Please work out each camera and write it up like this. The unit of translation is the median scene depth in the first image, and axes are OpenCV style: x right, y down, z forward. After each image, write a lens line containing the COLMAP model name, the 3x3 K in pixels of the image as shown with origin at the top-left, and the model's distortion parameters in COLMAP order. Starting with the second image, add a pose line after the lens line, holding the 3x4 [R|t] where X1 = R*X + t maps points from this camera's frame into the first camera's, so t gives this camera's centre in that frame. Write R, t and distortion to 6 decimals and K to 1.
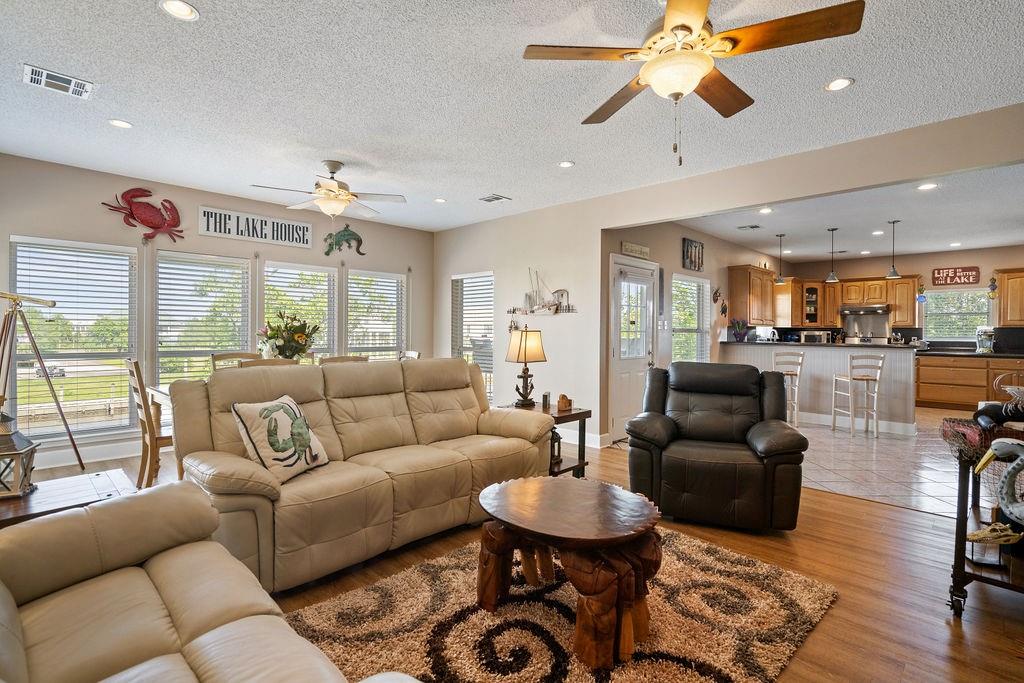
lens RADIAL K [[494.0, 0, 512.0], [0, 494.0, 341.5], [0, 0, 1]] dist [-0.000163, -0.000134]
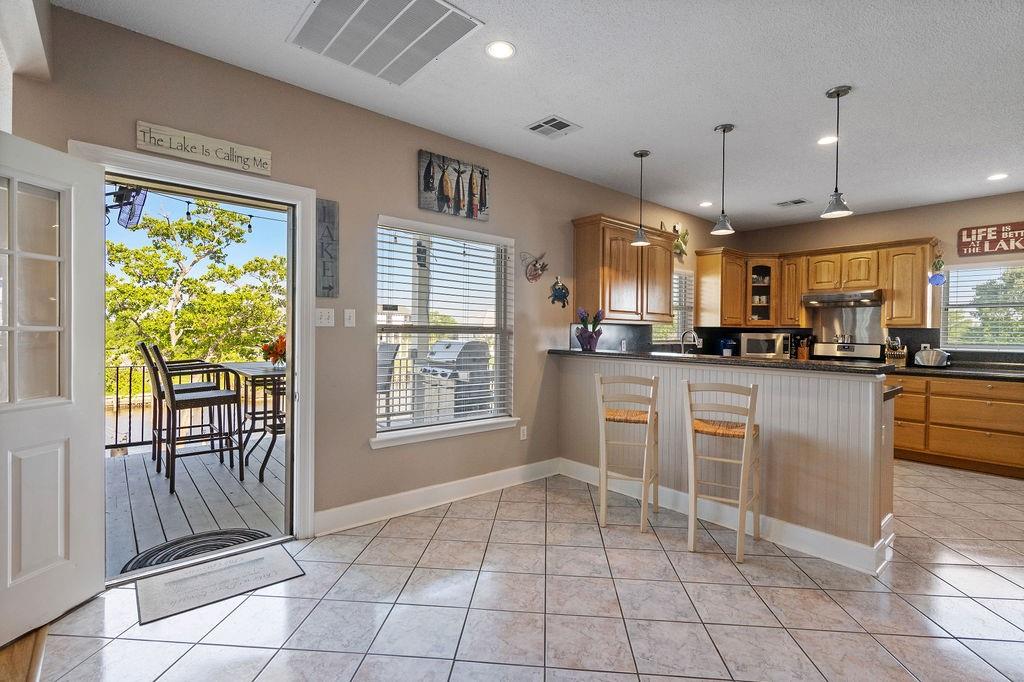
lens RADIAL K [[471.7, 0, 512.0], [0, 471.7, 341.0], [0, 0, 1]] dist [-0.002653, -0.000294]
pose [[0.995988, 0.007843, -0.089140, 0.368666], [-0.008032, 0.999966, -0.001762, -0.007382], [0.089123, 0.002471, 0.996018, 0.389952]]
